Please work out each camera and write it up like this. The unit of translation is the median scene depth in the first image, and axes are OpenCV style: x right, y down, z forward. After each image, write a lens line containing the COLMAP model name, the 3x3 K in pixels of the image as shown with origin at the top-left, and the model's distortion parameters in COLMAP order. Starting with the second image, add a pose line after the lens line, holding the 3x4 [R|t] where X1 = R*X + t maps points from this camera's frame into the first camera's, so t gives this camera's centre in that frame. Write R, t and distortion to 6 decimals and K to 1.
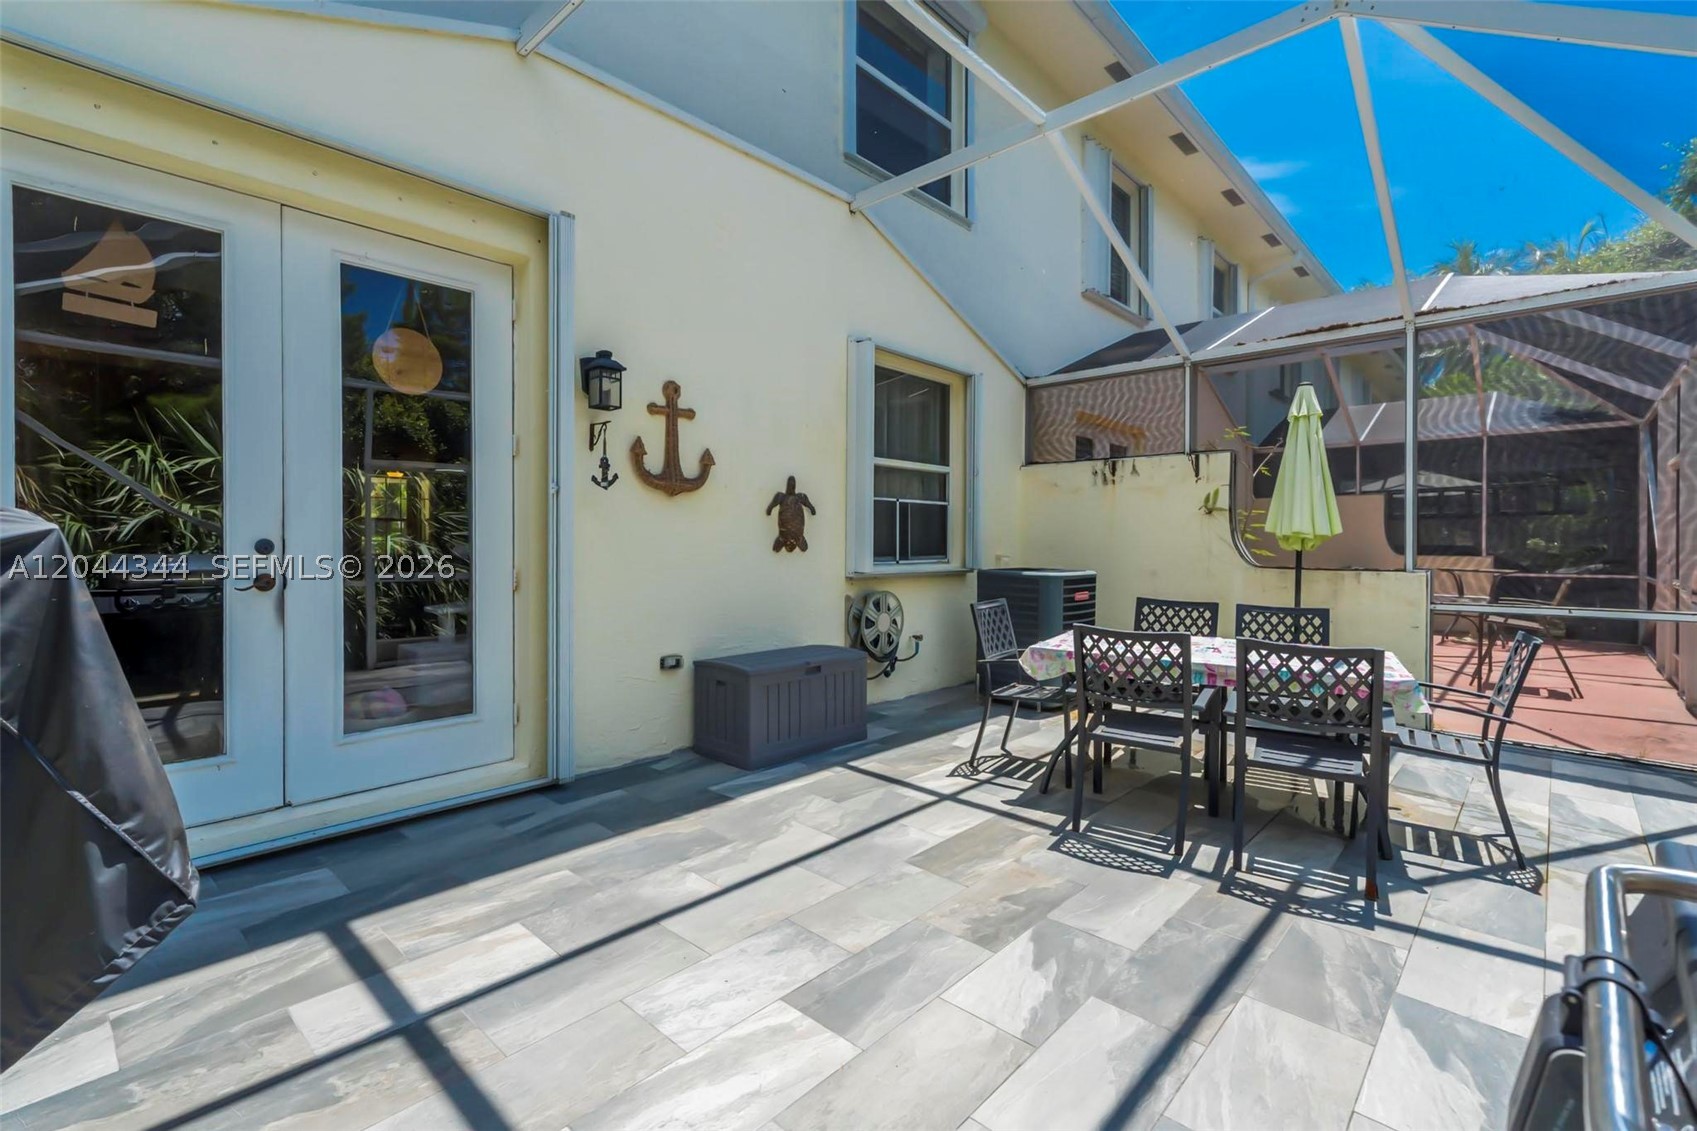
lens RADIAL K [[761.9, 0, 843.2], [0, 761.9, 544.7], [0, 0, 1]] dist [0.001539, 0.000462]
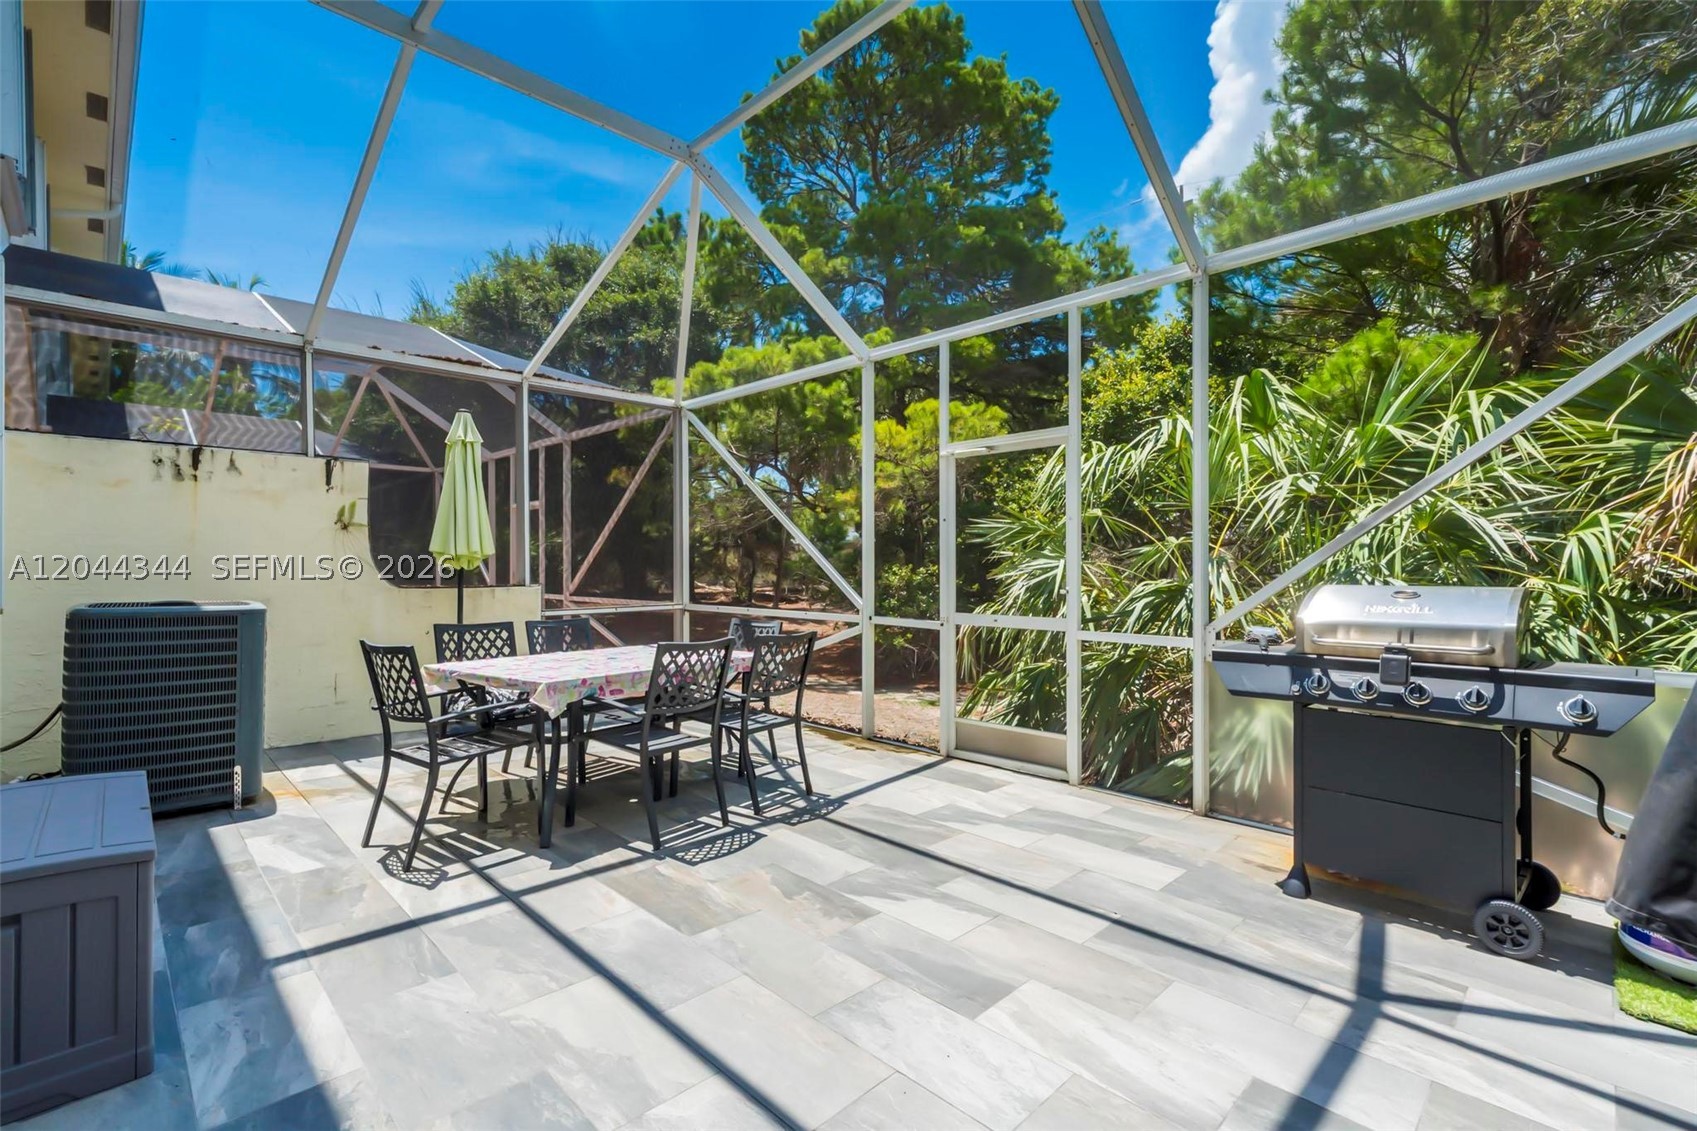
lens RADIAL K [[756.7, 0, 848.5], [0, 756.7, 565.5], [0, 0, 1]] dist [0.001946, 0.000396]
pose [[0.039251, -0.003313, 0.999224, -0.664116], [0.002492, 0.999992, 0.003218, -0.000719], [-0.999226, 0.002364, 0.039259, 0.693018]]
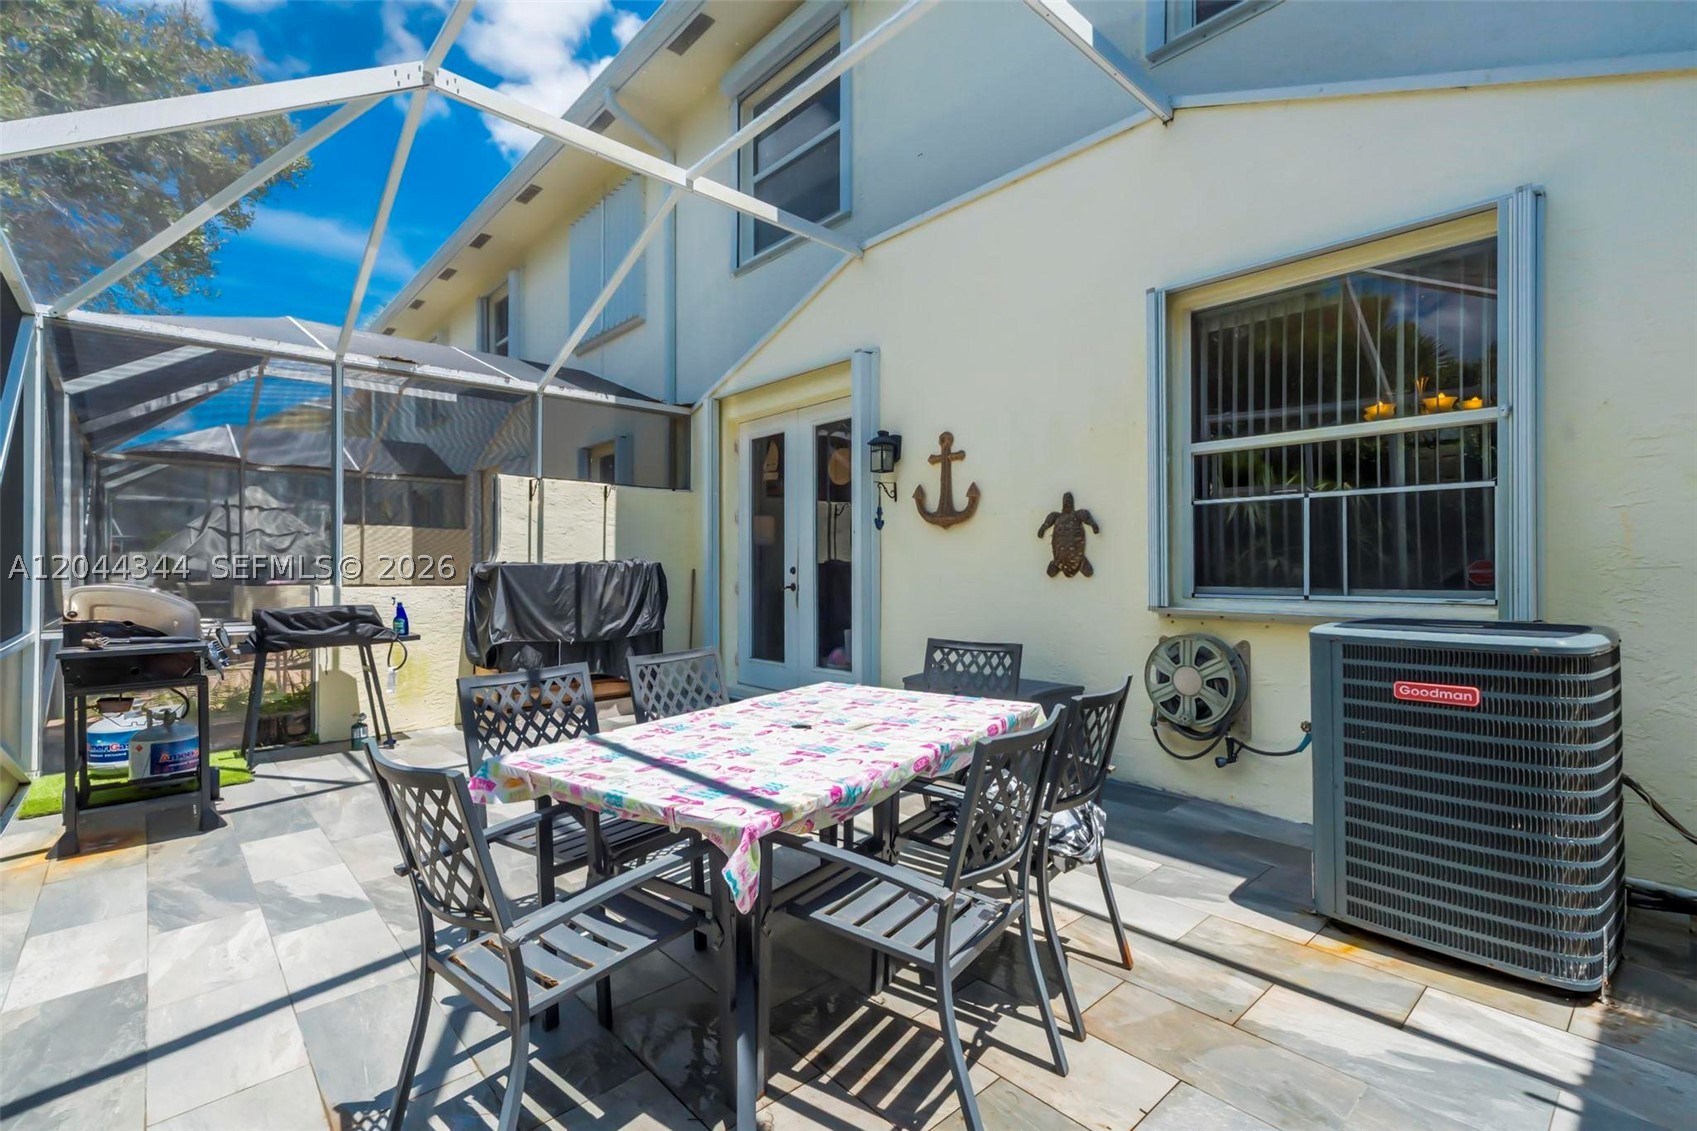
lens RADIAL K [[756.7, 0, 848.5], [0, 756.7, 565.5], [0, 0, 1]] dist [0.001946, 0.000396]
pose [[-0.077708, -0.009196, -0.996934, 1.251094], [-0.001879, 0.999957, -0.009077, 0.006722], [0.996974, 0.001168, -0.077722, 1.218628]]
